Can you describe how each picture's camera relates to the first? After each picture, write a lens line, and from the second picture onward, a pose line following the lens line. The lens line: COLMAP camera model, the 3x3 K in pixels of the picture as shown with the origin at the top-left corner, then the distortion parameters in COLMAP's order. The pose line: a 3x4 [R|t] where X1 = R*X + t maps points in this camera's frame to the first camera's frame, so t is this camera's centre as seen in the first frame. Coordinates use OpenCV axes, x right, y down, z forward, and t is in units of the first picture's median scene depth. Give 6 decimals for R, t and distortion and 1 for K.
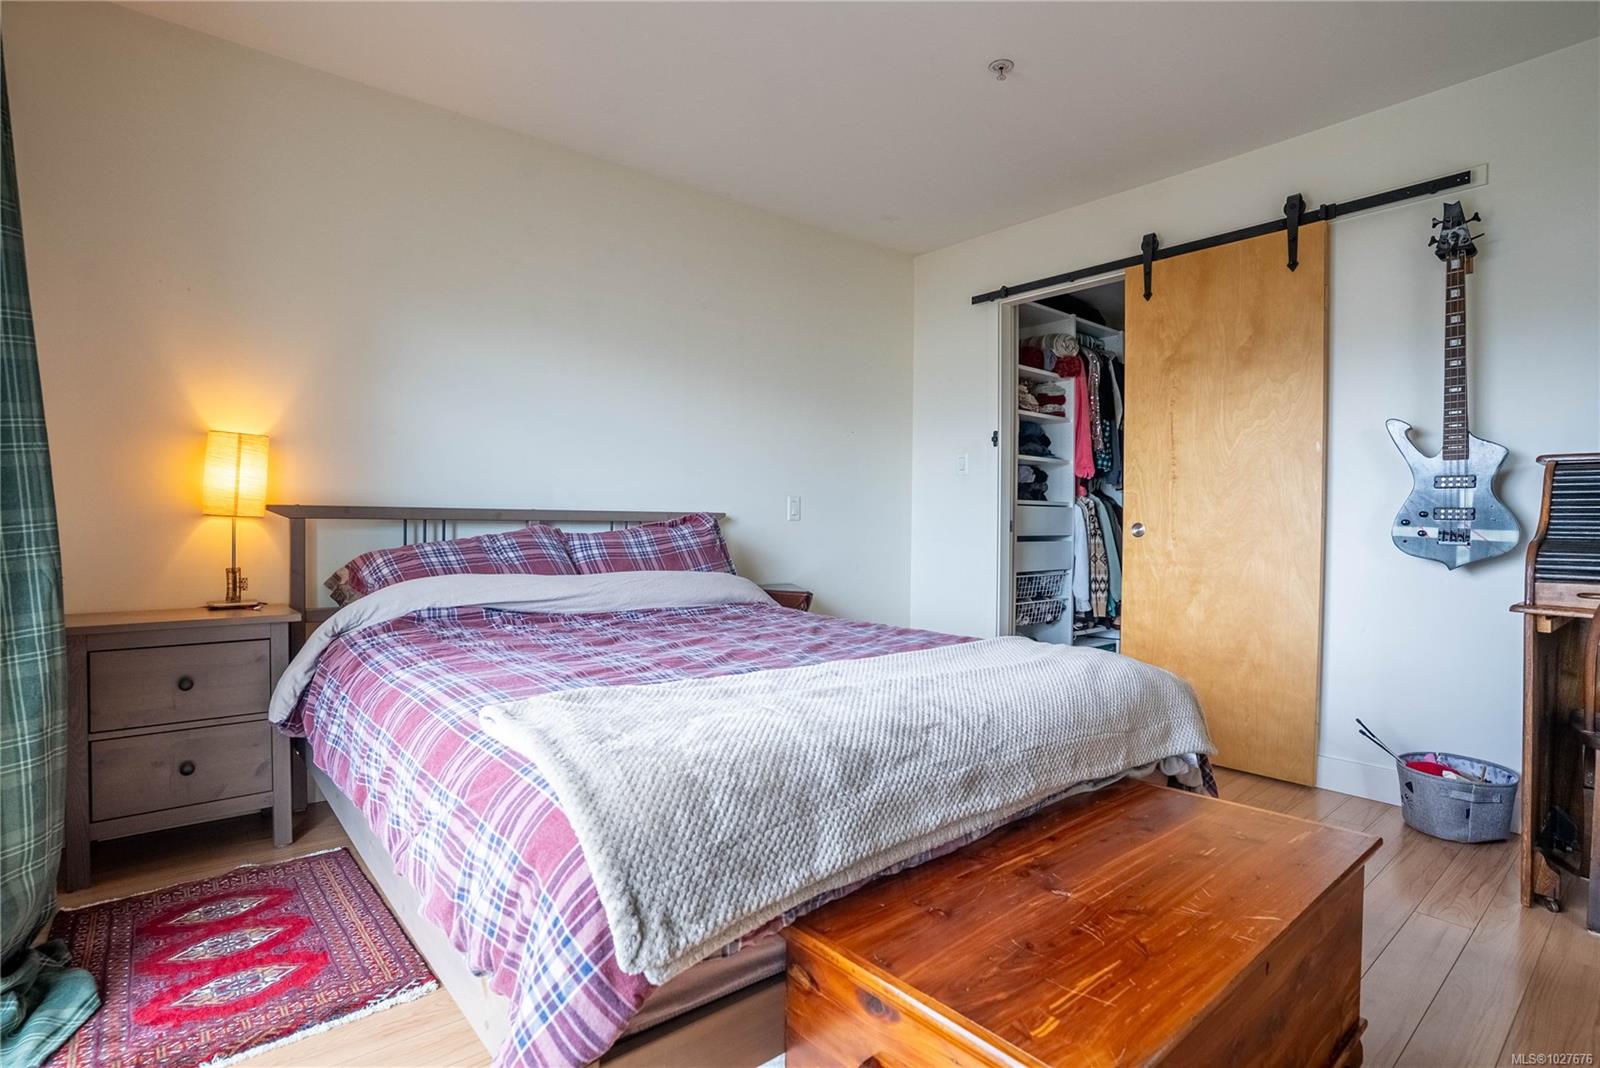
lens RADIAL K [[813.6, 0, 800.0], [0, 813.6, 534.0], [0, 0, 1]] dist [-0.079847, 0.037236]
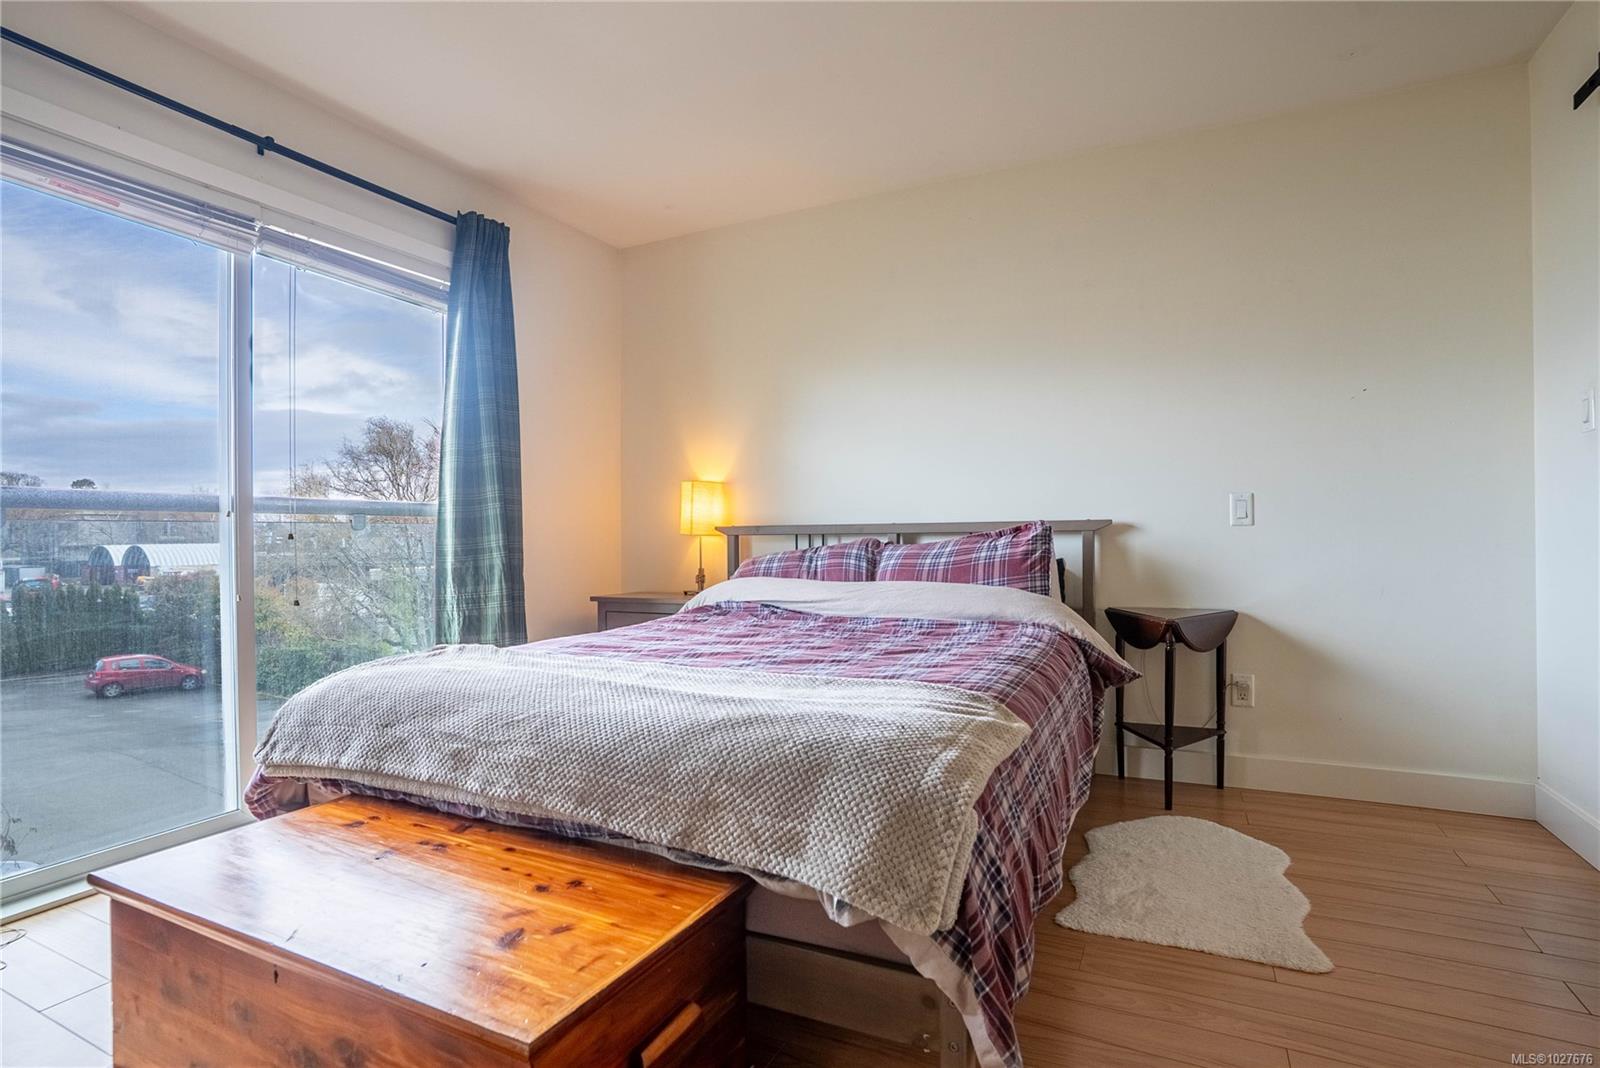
lens RADIAL K [[813.6, 0, 800.0], [0, 813.6, 534.0], [0, 0, 1]] dist [-0.079847, 0.037236]
pose [[0.383793, -0.013590, -0.923319, 0.829965], [0.004007, 0.999907, -0.013051, -0.001656], [0.923410, 0.001309, 0.383812, 0.567061]]
